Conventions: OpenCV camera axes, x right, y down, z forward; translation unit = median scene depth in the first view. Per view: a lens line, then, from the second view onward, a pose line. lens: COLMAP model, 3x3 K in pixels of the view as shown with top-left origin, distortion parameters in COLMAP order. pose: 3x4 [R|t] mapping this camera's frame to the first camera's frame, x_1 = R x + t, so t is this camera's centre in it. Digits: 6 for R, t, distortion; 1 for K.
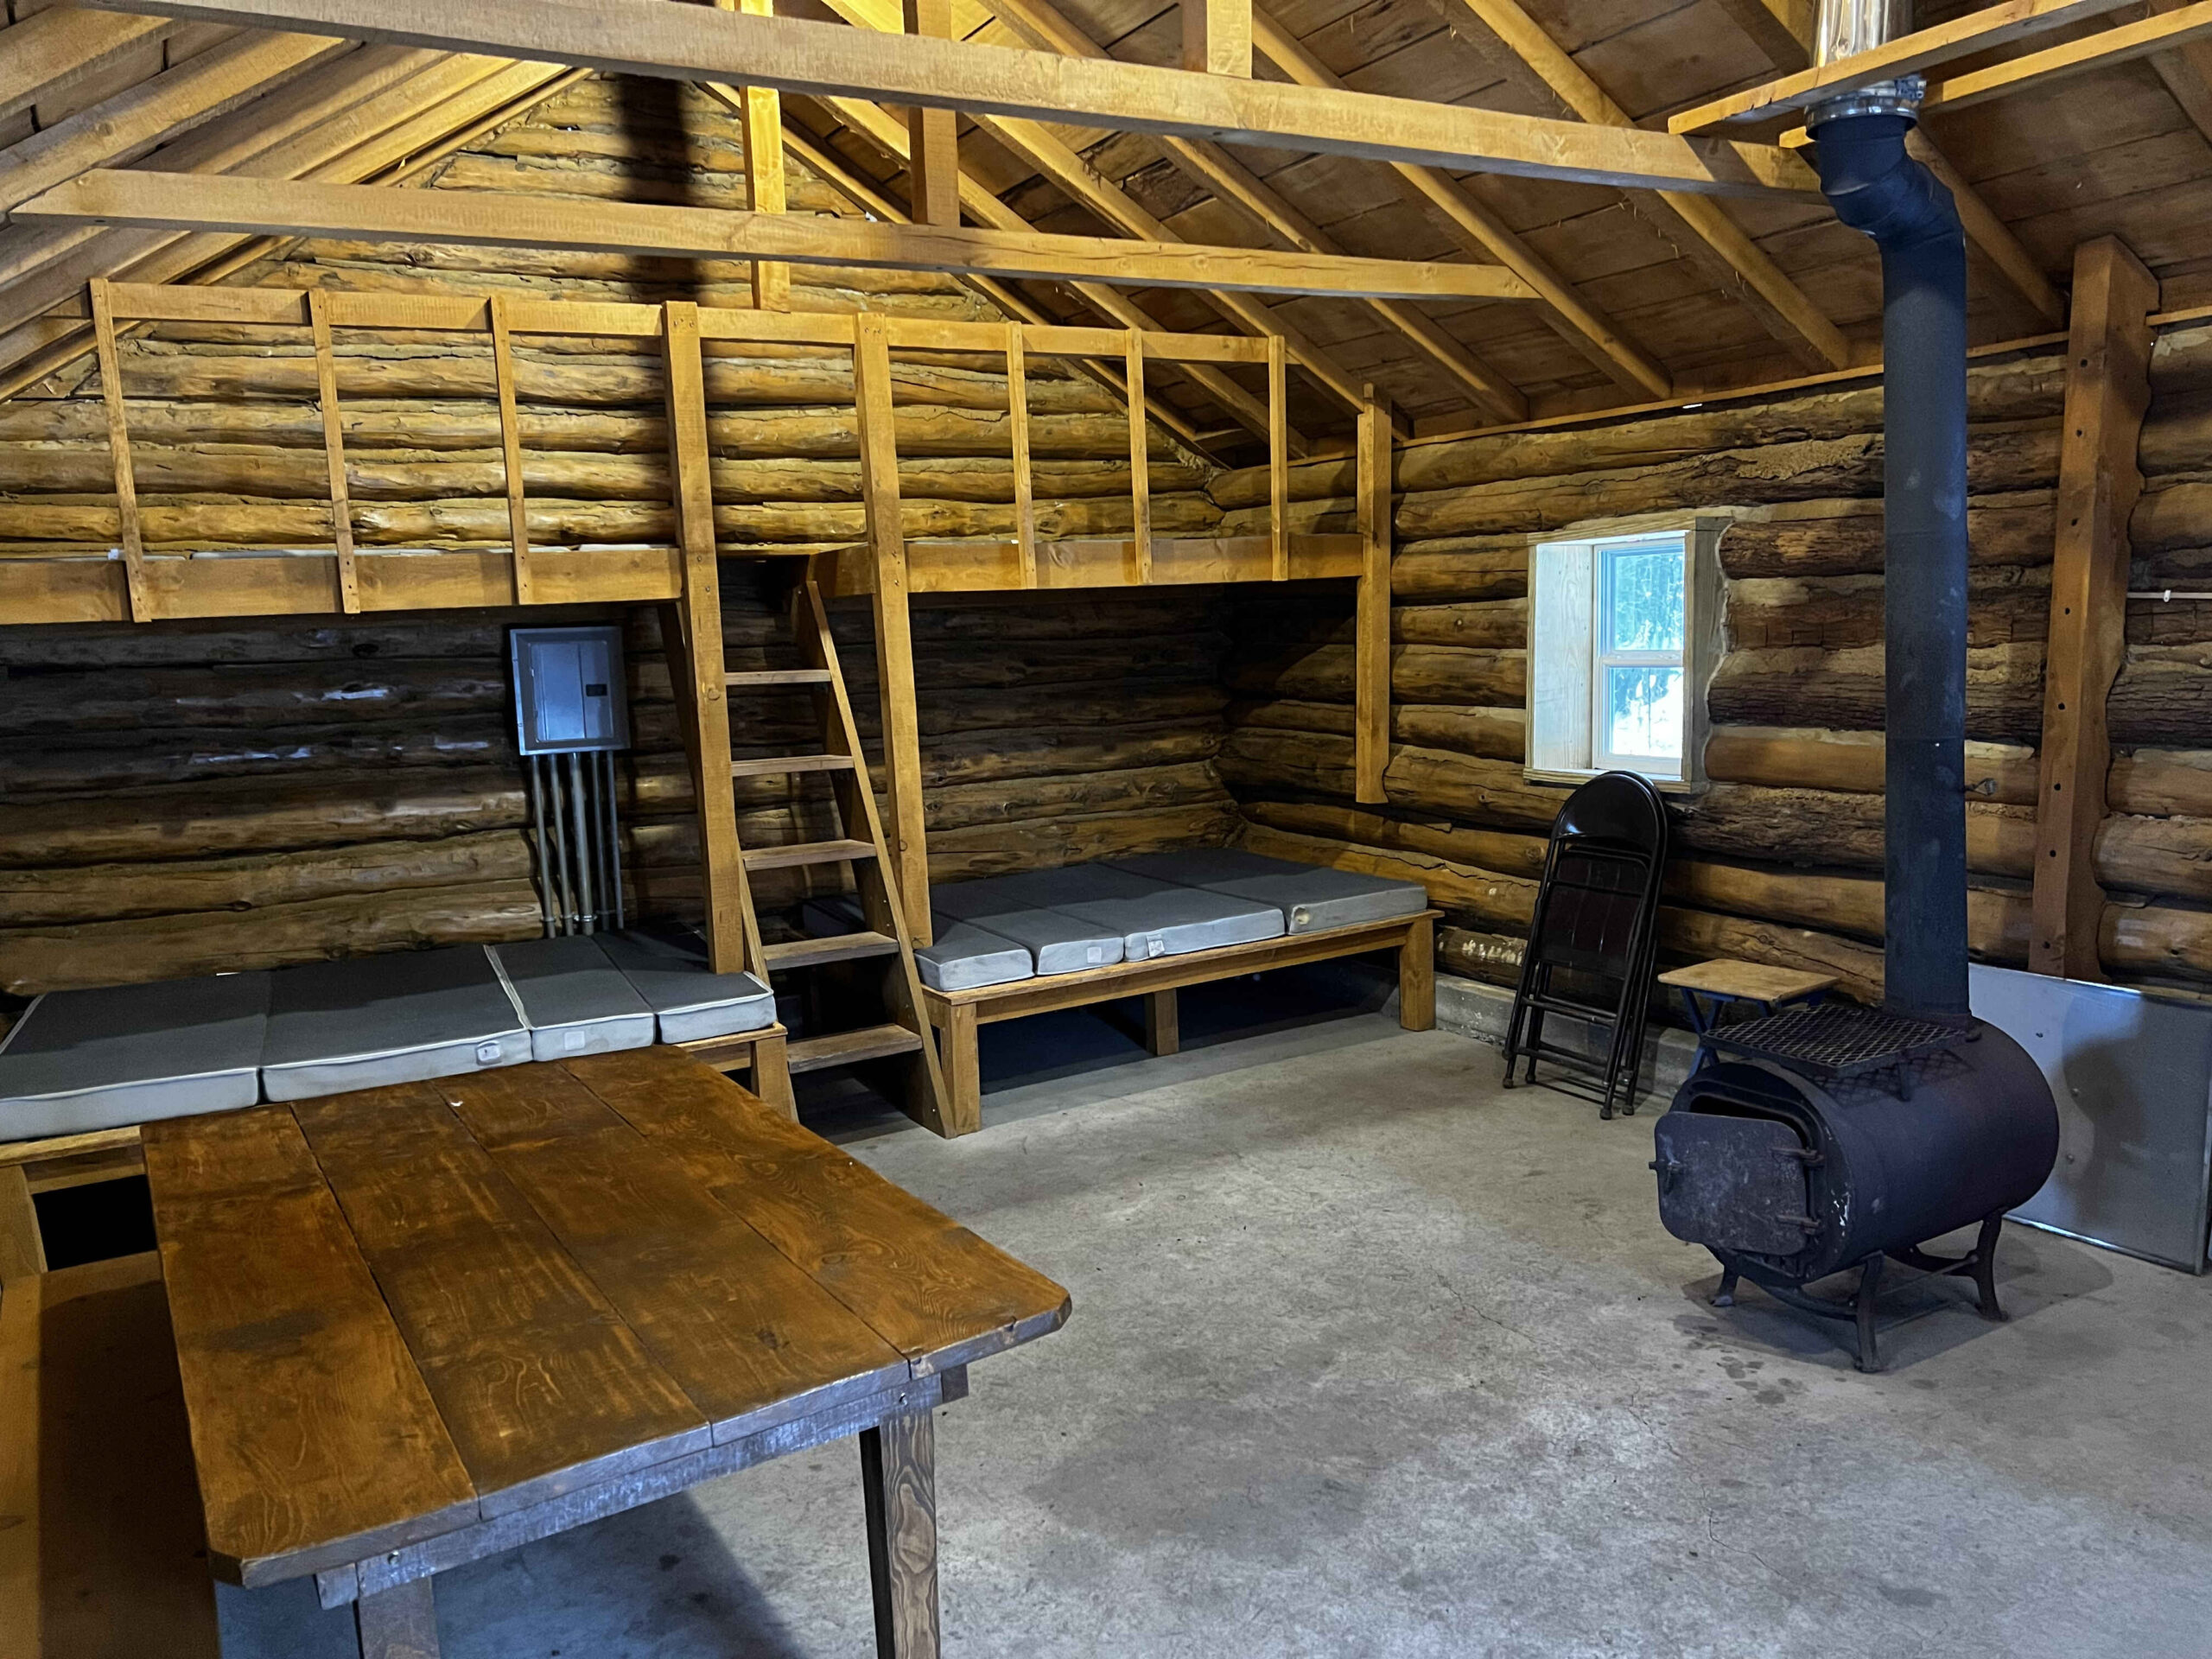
lens RADIAL K [[1613.5, 0, 1108.3], [0, 1613.5, 824.4], [0, 0, 1]] dist [0.089345, -0.128294]
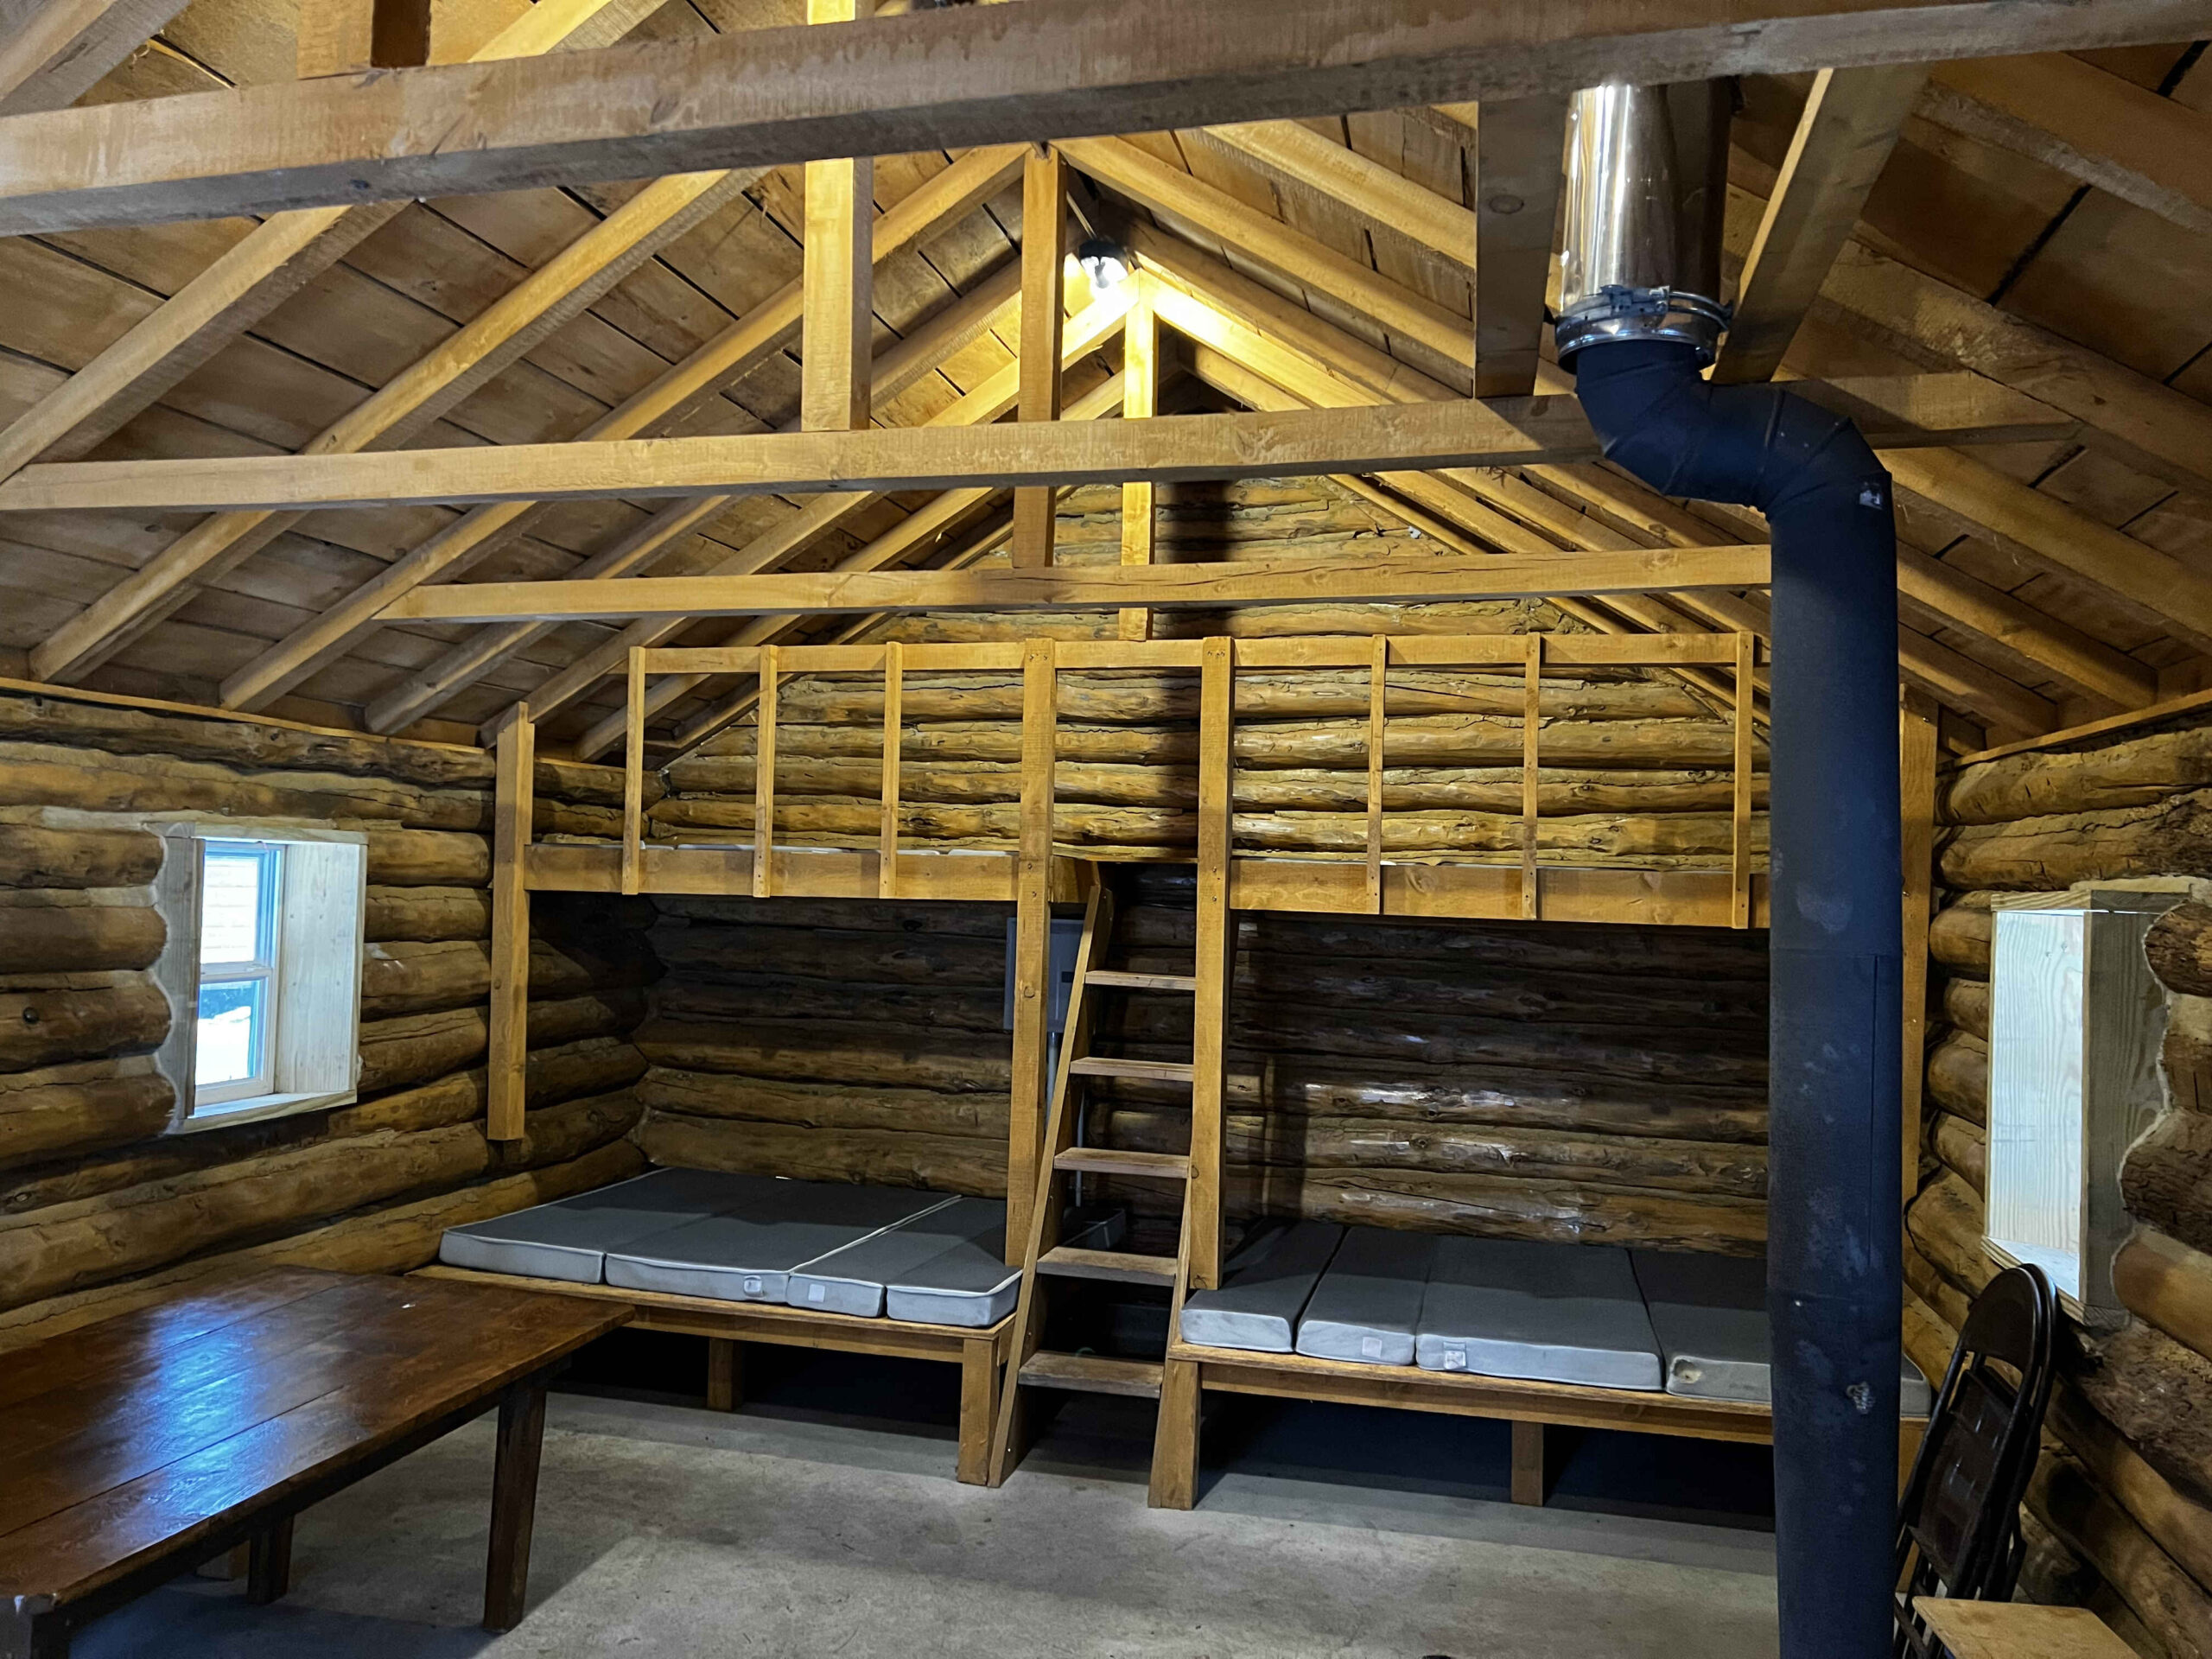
lens RADIAL K [[1613.5, 0, 1108.3], [0, 1613.5, 824.4], [0, 0, 1]] dist [0.089345, -0.128294]
pose [[0.721248, 0.036854, -0.691696, 0.459184], [-0.151360, 0.982837, -0.105460, -0.075522], [0.675937, 0.180758, 0.714447, 0.234100]]
